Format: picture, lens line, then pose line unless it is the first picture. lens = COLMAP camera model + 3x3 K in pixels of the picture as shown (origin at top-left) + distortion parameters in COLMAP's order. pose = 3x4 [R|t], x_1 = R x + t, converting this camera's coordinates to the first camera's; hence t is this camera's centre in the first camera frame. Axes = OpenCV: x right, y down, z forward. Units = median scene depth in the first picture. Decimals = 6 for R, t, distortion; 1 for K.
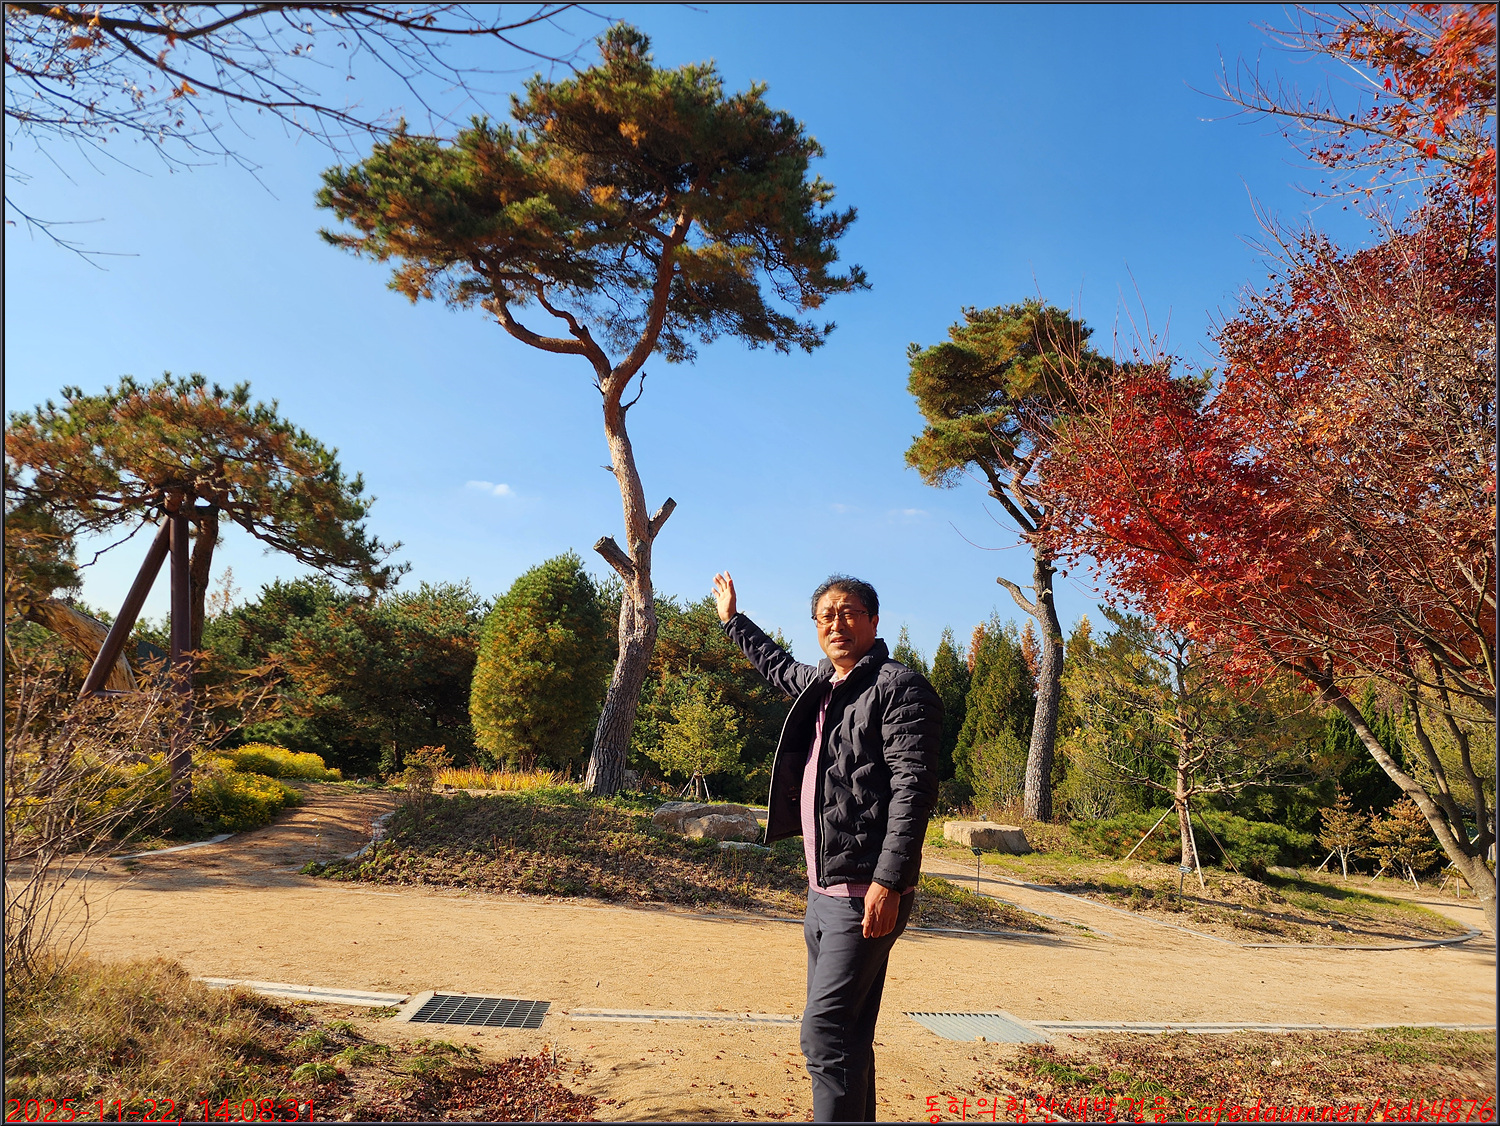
lens RADIAL K [[972.5, 0, 724.5], [0, 972.5, 548.2], [0, 0, 1]] dist [0.074820, -0.066047]
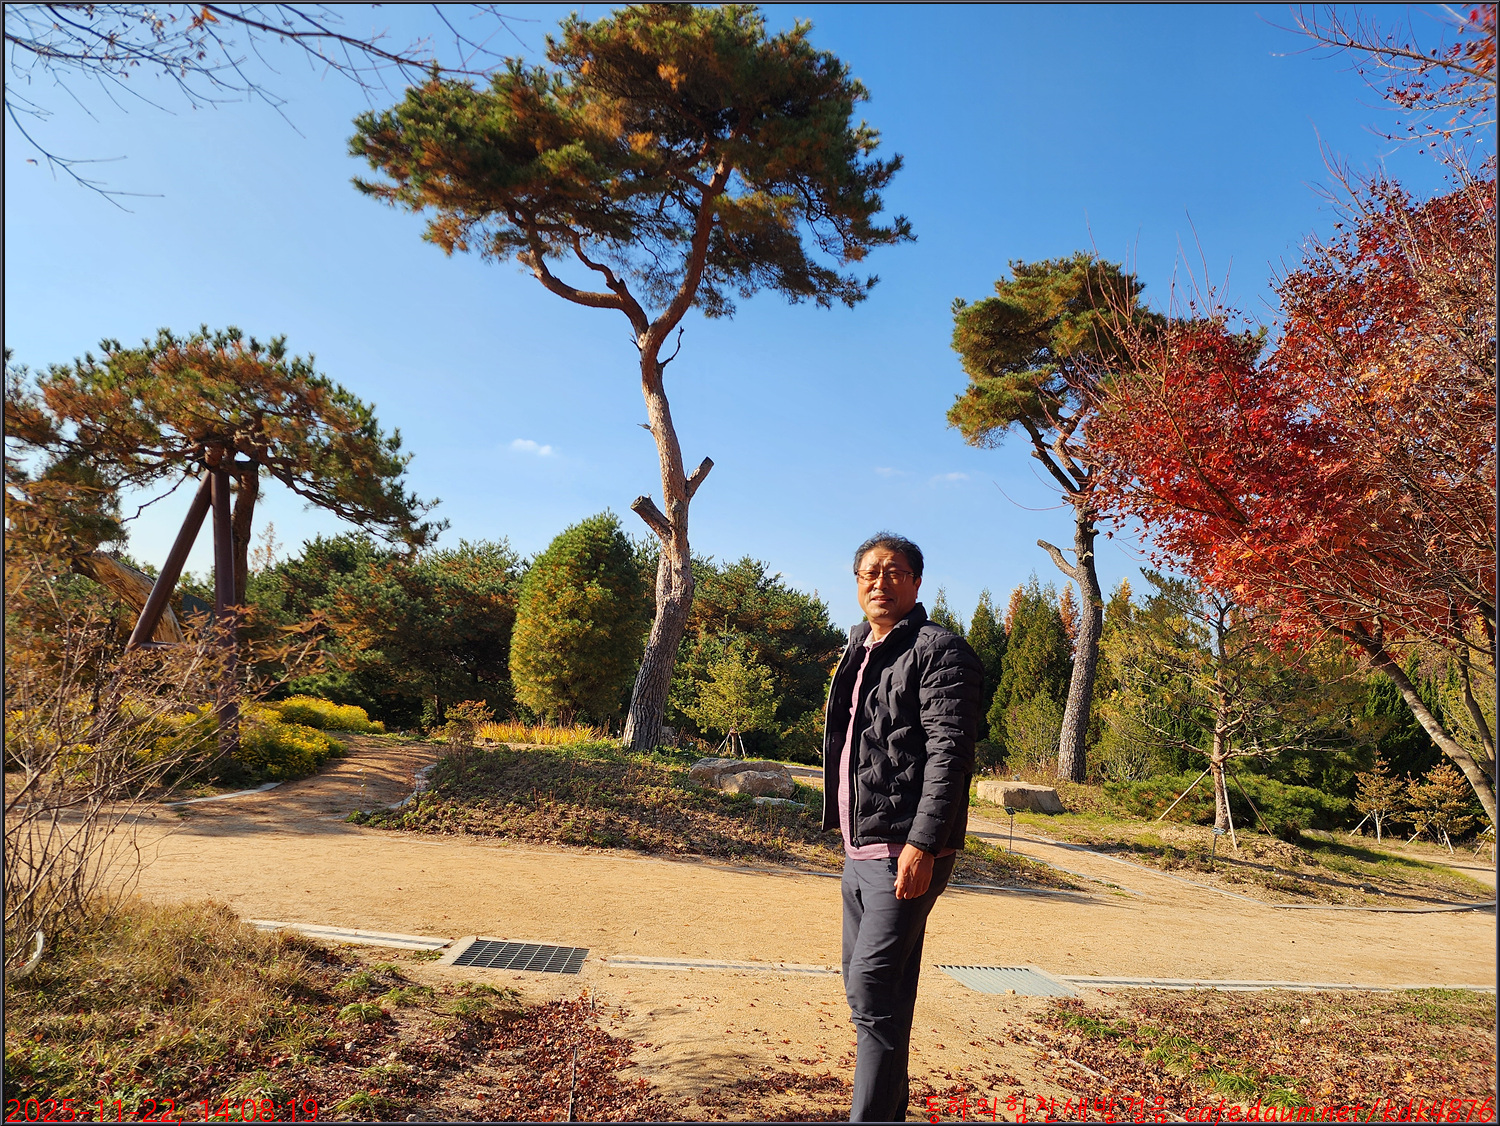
lens RADIAL K [[973.8, 0, 739.4], [0, 973.8, 570.6], [0, 0, 1]] dist [0.075852, -0.070255]
pose [[0.999703, 0.009220, -0.022542, -0.000253], [-0.007766, 0.997935, 0.063765, 0.000513], [0.023083, -0.063571, 0.997710, 0.002720]]
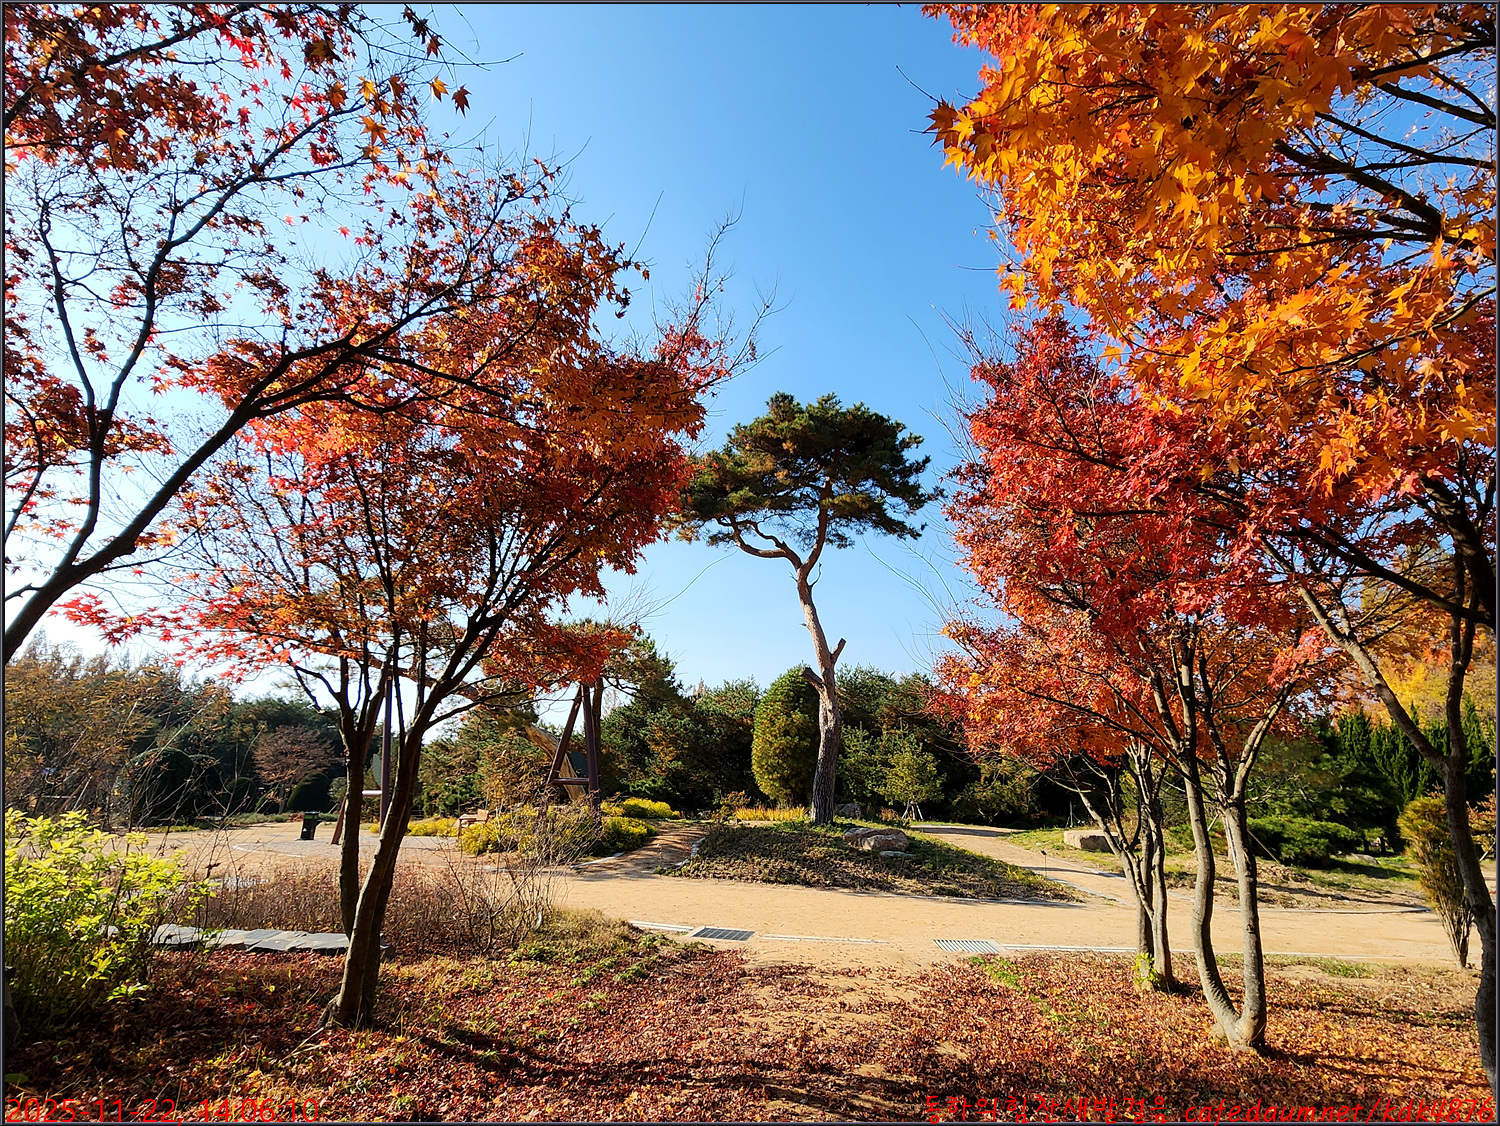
lens RADIAL K [[679.4, 0, 743.5], [0, 679.4, 555.5], [0, 0, 1]] dist [0.001540, -0.000116]
pose [[0.956109, -0.139817, -0.257502, 0.110346], [0.107996, 0.985094, -0.133891, -0.057713], [0.272384, 0.100206, 0.956957, -0.191943]]
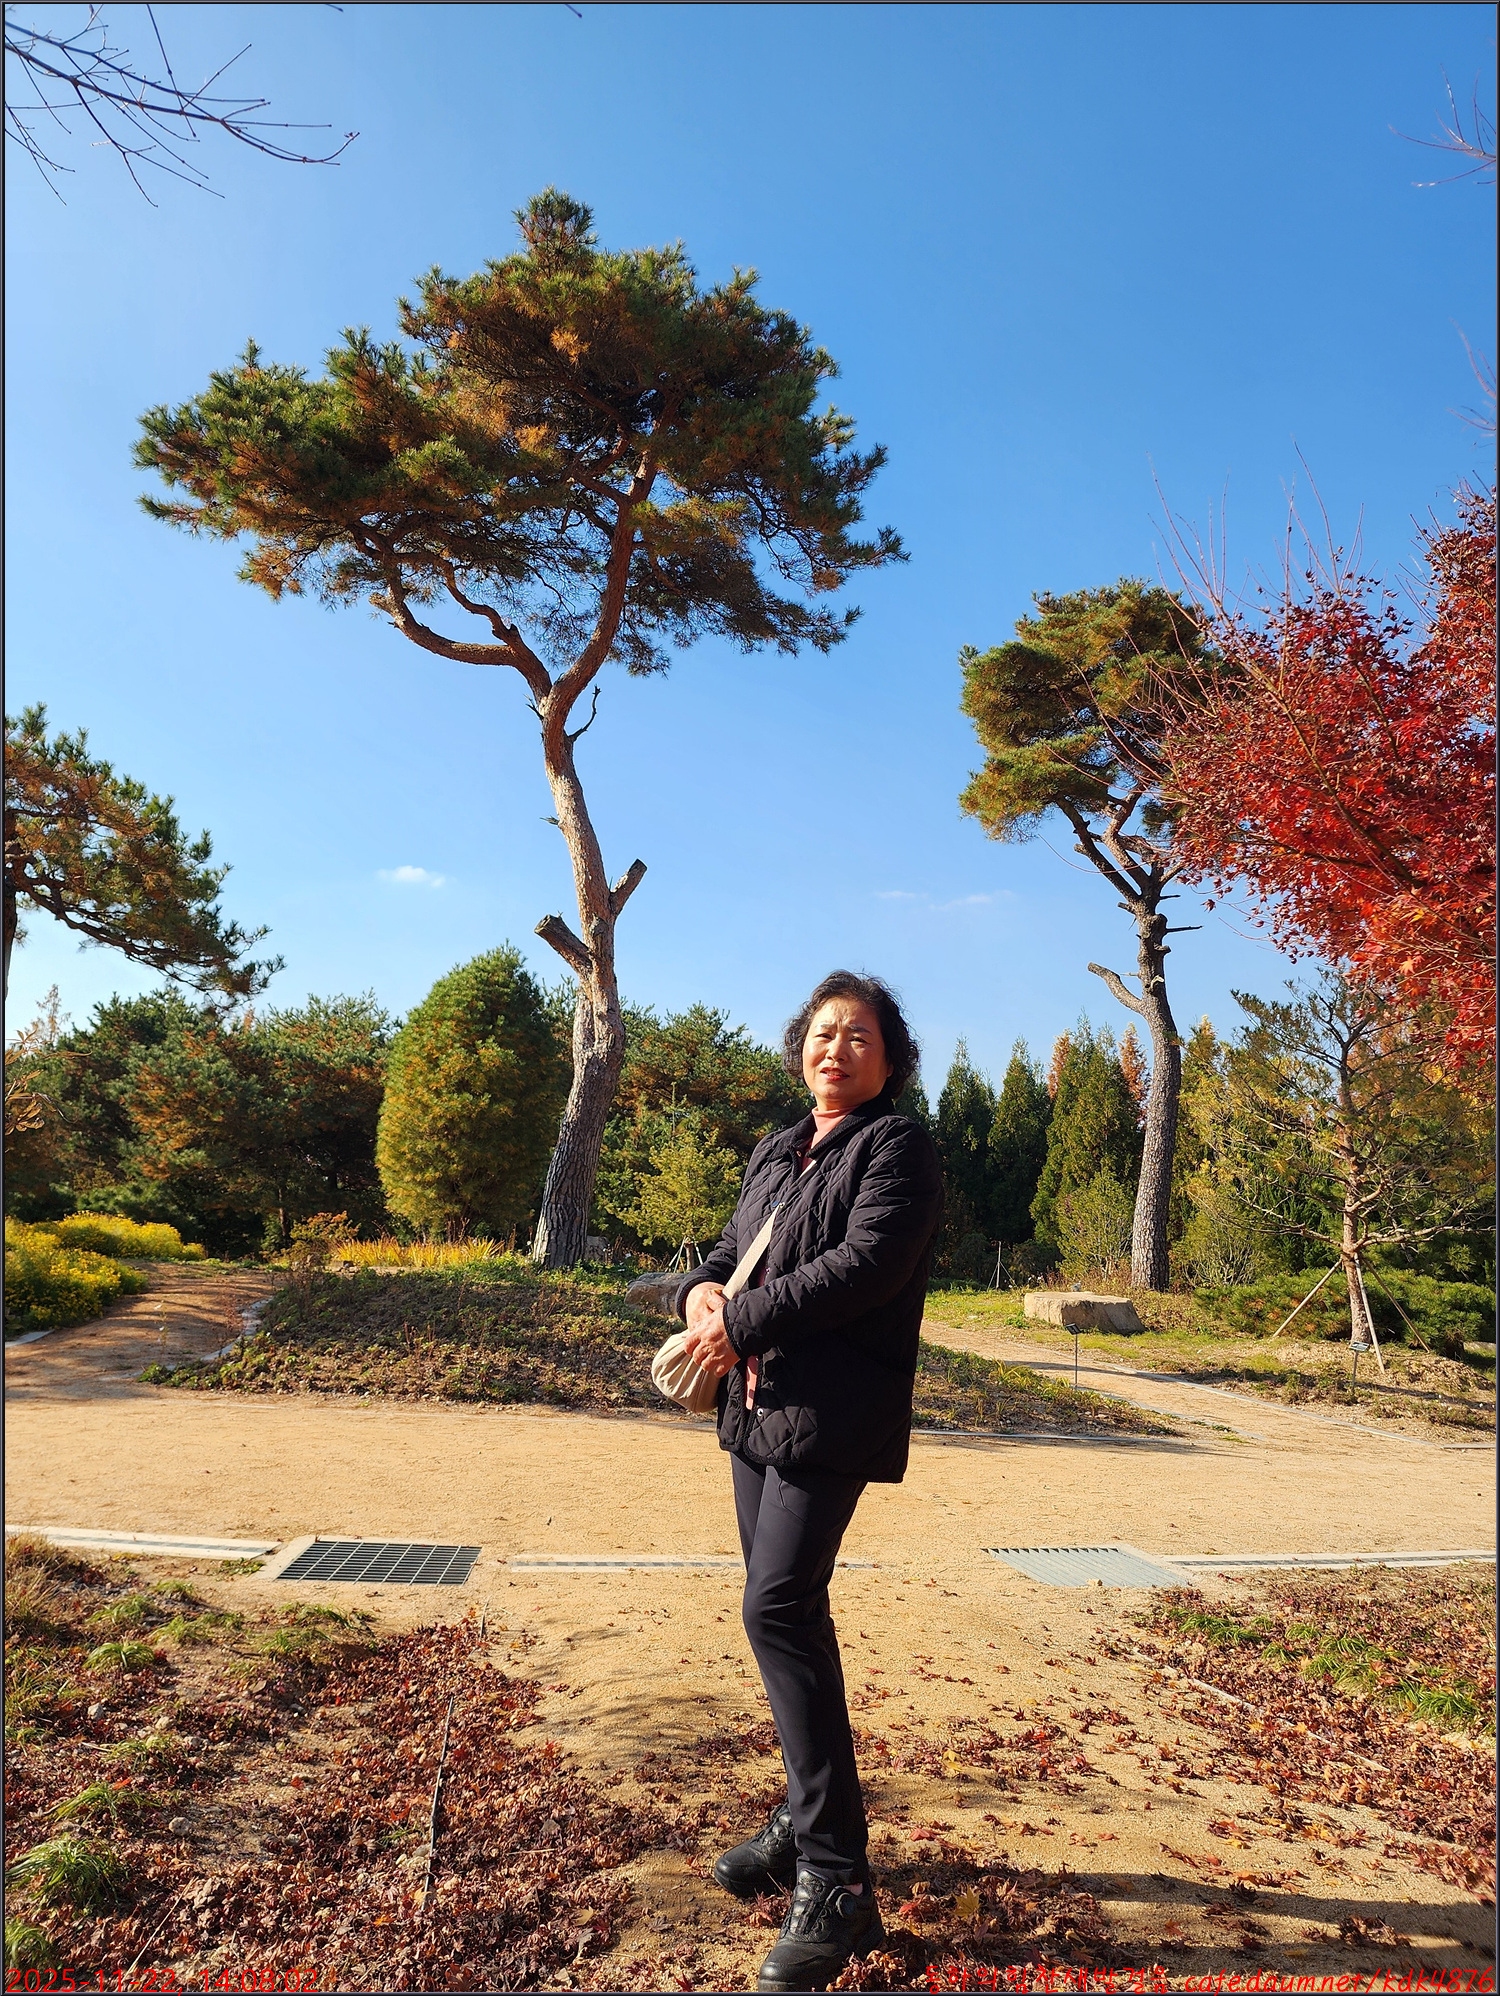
lens RADIAL K [[1307.5, 0, 711.7], [0, 1307.5, 975.2], [0, 0, 1]] dist [0.068378, -0.065667]
pose [[0.999613, -0.027403, -0.004779, 0.001286], [0.027514, 0.999310, 0.024943, 0.012648], [0.004092, -0.025065, 0.999677, 0.025499]]
